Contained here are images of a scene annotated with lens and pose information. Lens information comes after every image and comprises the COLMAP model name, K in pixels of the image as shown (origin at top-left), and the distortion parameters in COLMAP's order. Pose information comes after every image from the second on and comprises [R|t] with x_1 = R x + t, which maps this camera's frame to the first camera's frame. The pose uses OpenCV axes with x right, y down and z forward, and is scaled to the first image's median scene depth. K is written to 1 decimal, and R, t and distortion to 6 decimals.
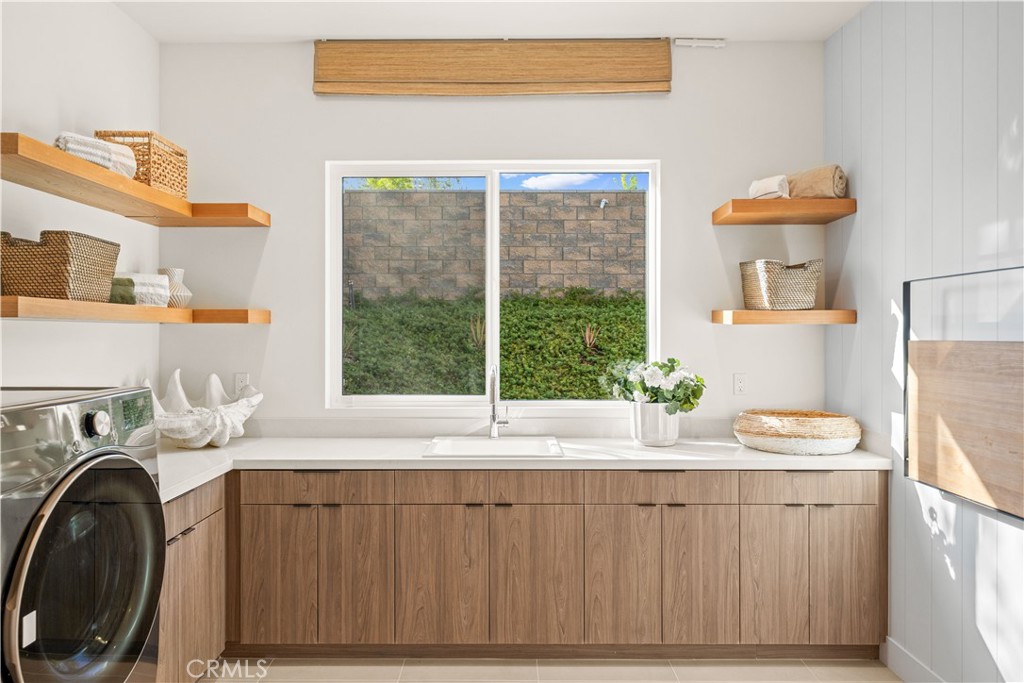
lens RADIAL K [[679.2, 0, 512.0], [0, 679.2, 341.5], [0, 0, 1]] dist [0.004612, 0.002433]
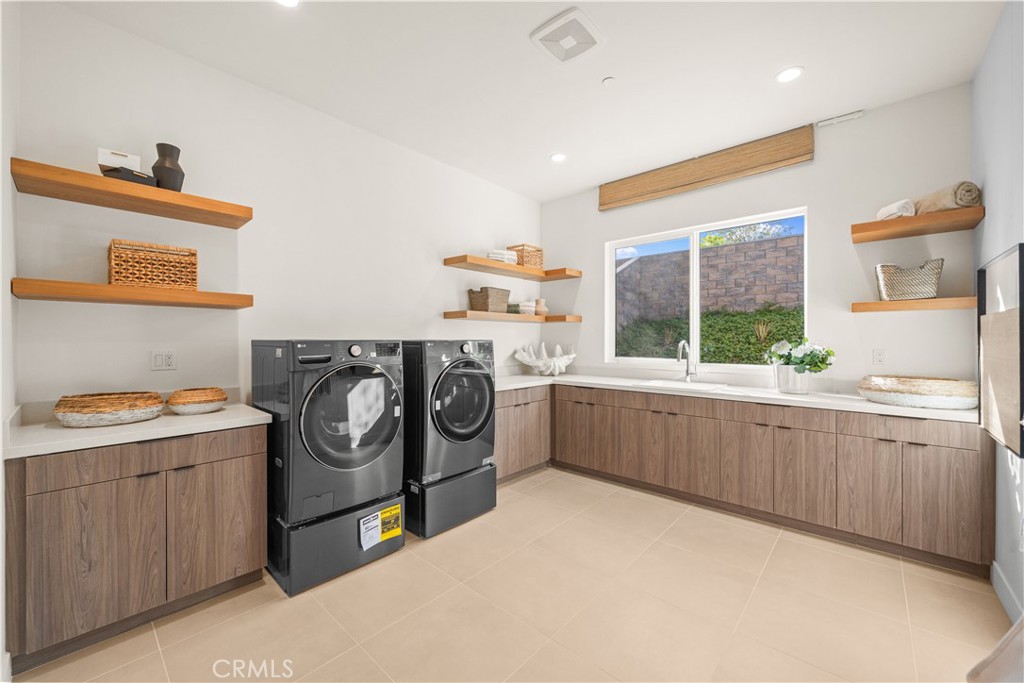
lens RADIAL K [[381.0, 0, 512.0], [0, 381.0, 341.5], [0, 0, 1]] dist [0.001327, 0.000033]
pose [[0.762149, 0.006658, -0.647368, 0.325259], [-0.006096, 0.999977, 0.003108, 0.041316], [0.647373, 0.001577, 0.762171, -0.080672]]
